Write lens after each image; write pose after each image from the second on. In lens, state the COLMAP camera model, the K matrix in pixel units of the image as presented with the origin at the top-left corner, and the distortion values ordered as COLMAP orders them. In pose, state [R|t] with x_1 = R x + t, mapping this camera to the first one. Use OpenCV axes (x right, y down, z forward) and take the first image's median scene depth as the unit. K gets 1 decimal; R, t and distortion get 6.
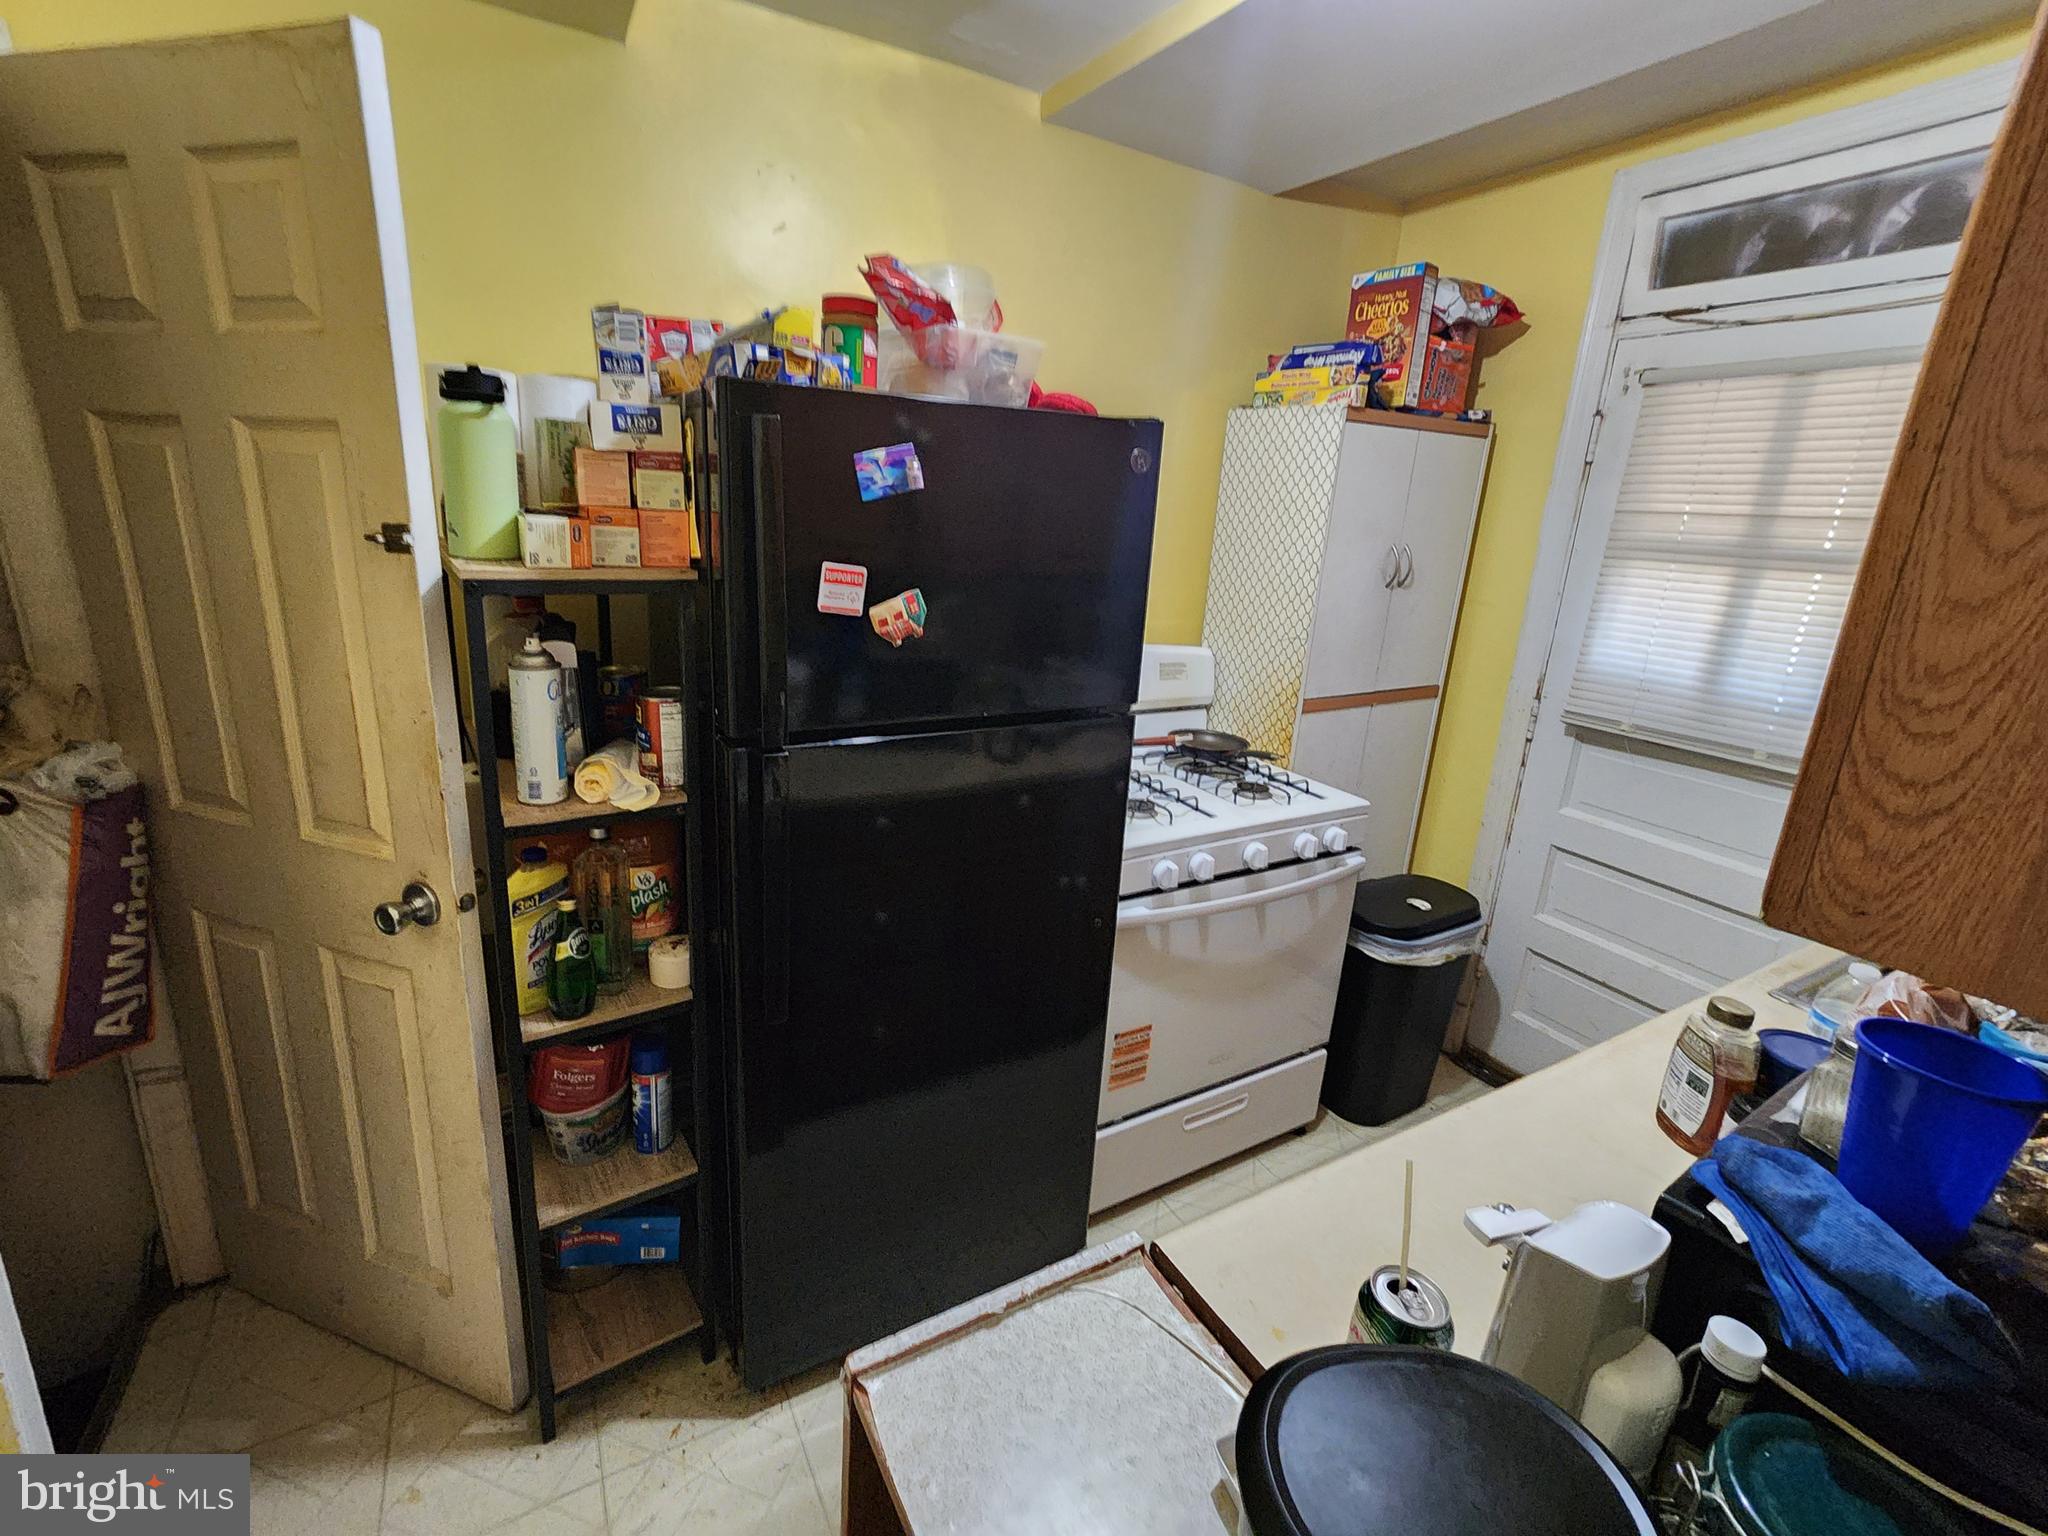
lens RADIAL K [[895.0, 0, 1020.8], [0, 895.0, 753.0], [0, 0, 1]] dist [-0.004474, -0.000249]
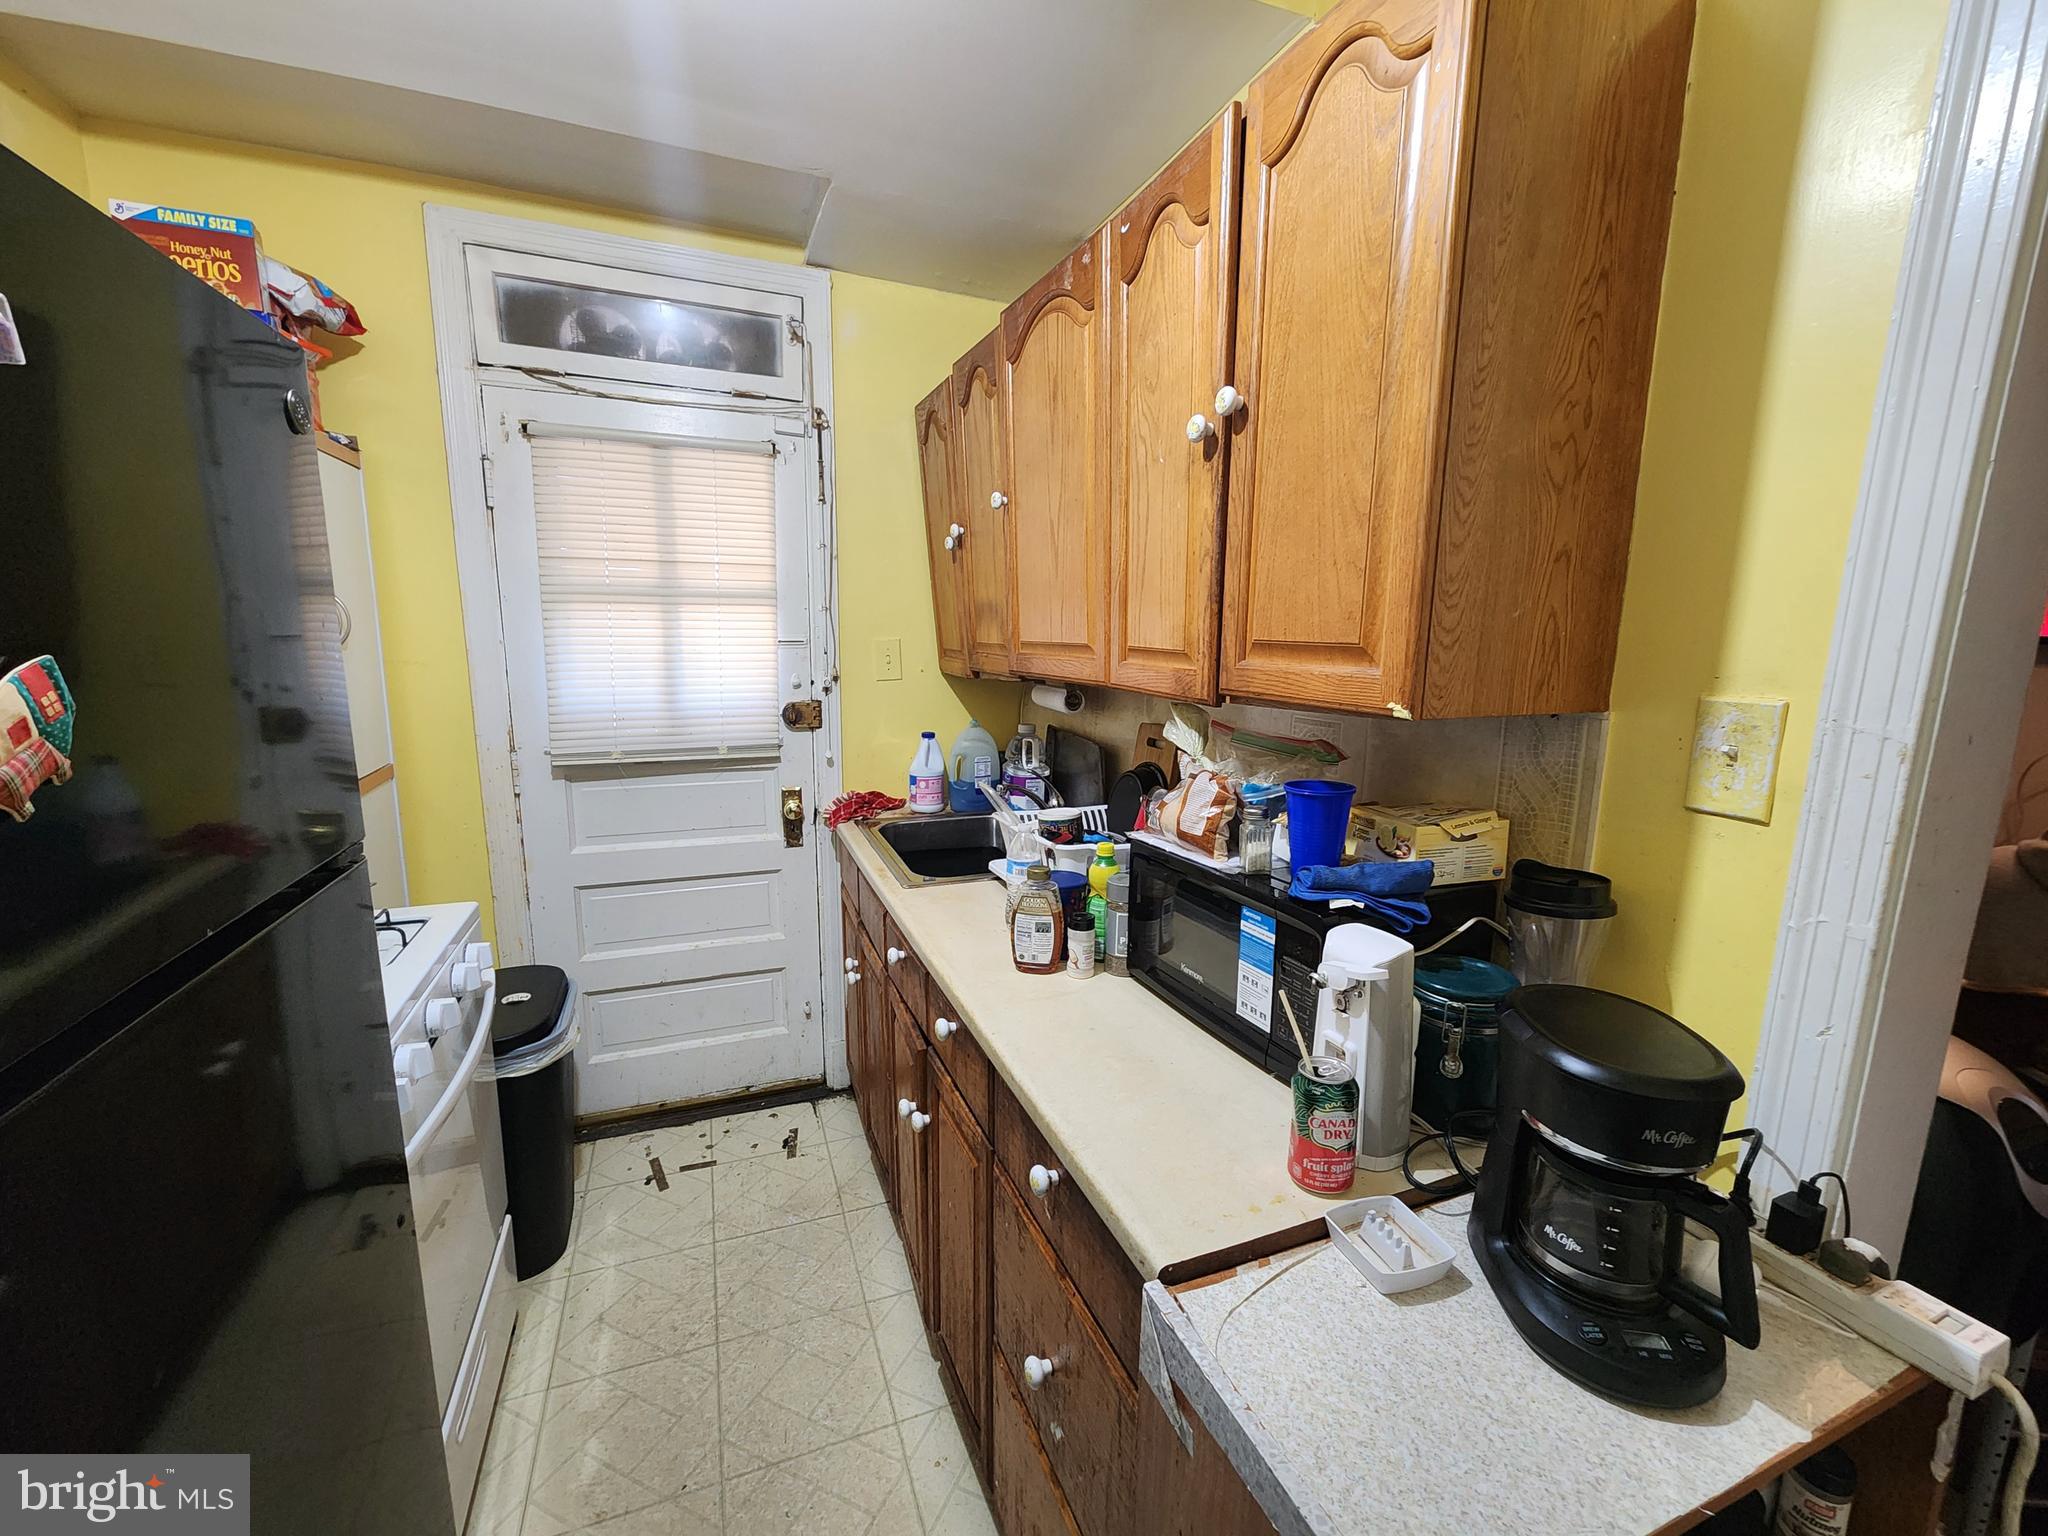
lens RADIAL K [[829.9, 0, 1022.0], [0, 829.9, 782.8], [0, 0, 1]] dist [0.002869, -0.002943]
pose [[0.137863, -0.229272, 0.963550, -0.251230], [0.266695, 0.945501, 0.186820, -0.057705], [-0.953870, 0.231218, 0.191496, 0.362911]]
